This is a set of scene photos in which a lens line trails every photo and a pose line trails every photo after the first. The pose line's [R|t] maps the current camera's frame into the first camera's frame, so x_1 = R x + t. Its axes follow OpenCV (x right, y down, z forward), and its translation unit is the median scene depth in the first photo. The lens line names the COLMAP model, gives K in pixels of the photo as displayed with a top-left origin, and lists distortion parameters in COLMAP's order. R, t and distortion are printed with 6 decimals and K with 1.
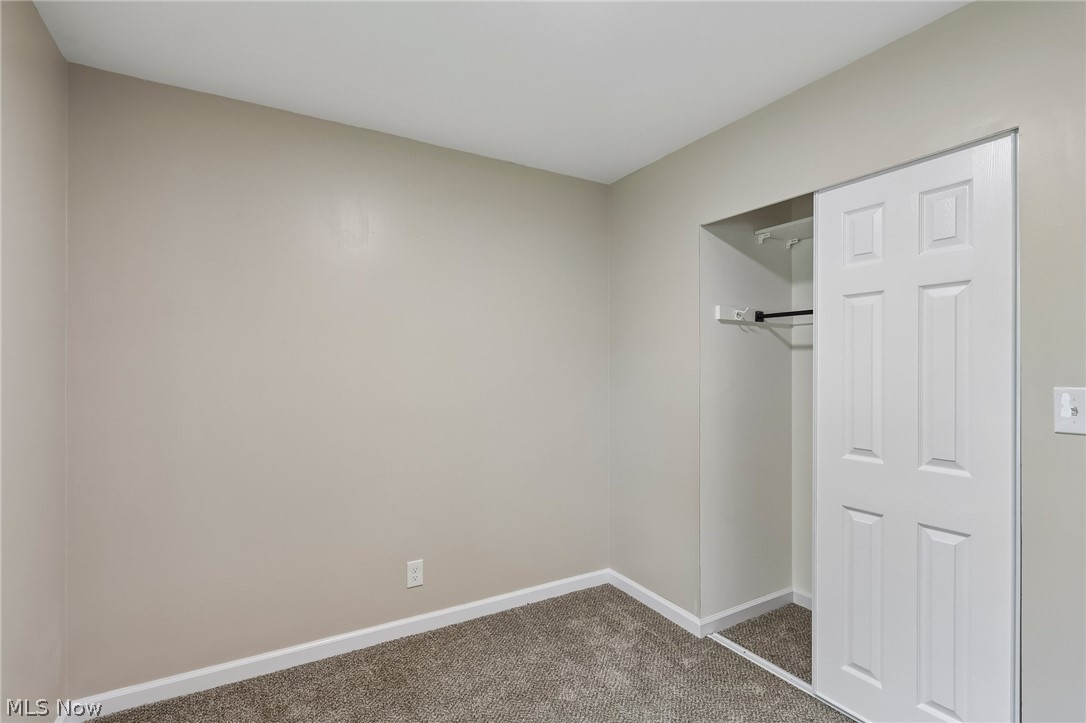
lens RADIAL K [[518.0, 0, 537.2], [0, 518.0, 369.1], [0, 0, 1]] dist [0.000452, 0.000305]
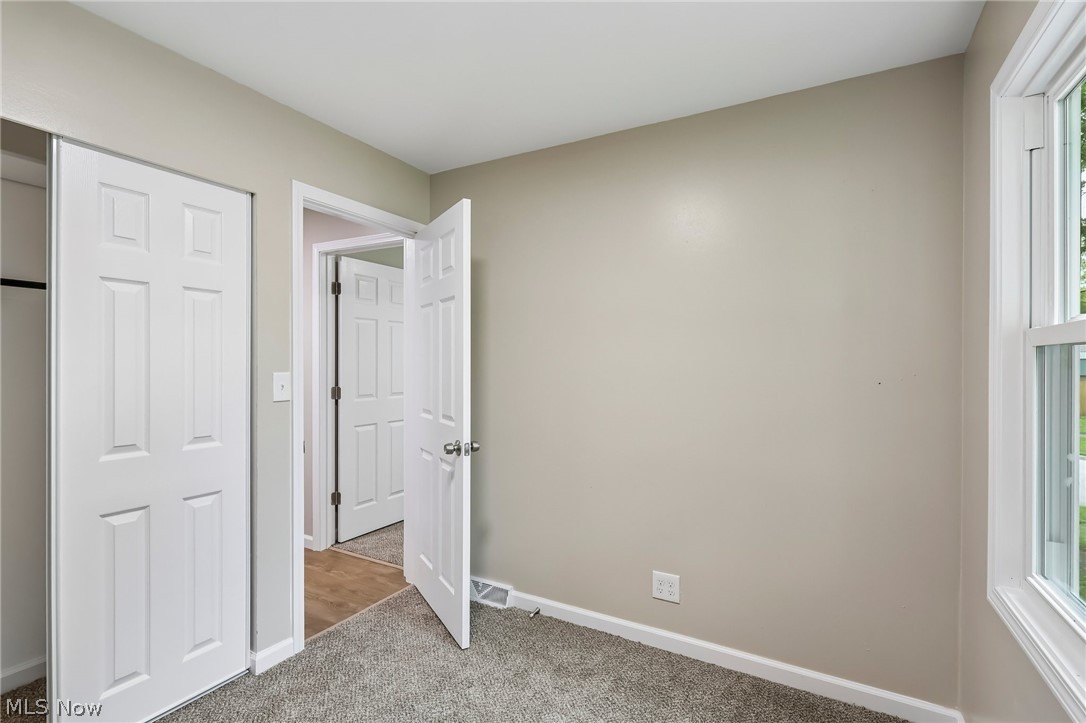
lens RADIAL K [[518.0, 0, 538.5], [0, 518.0, 358.0], [0, 0, 1]] dist [0.000452, 0.000305]
pose [[-0.497905, 0.000870, 0.867231, -0.579246], [-0.007384, 0.999959, -0.005242, -0.005367], [-0.867200, -0.009013, -0.497878, 0.842449]]
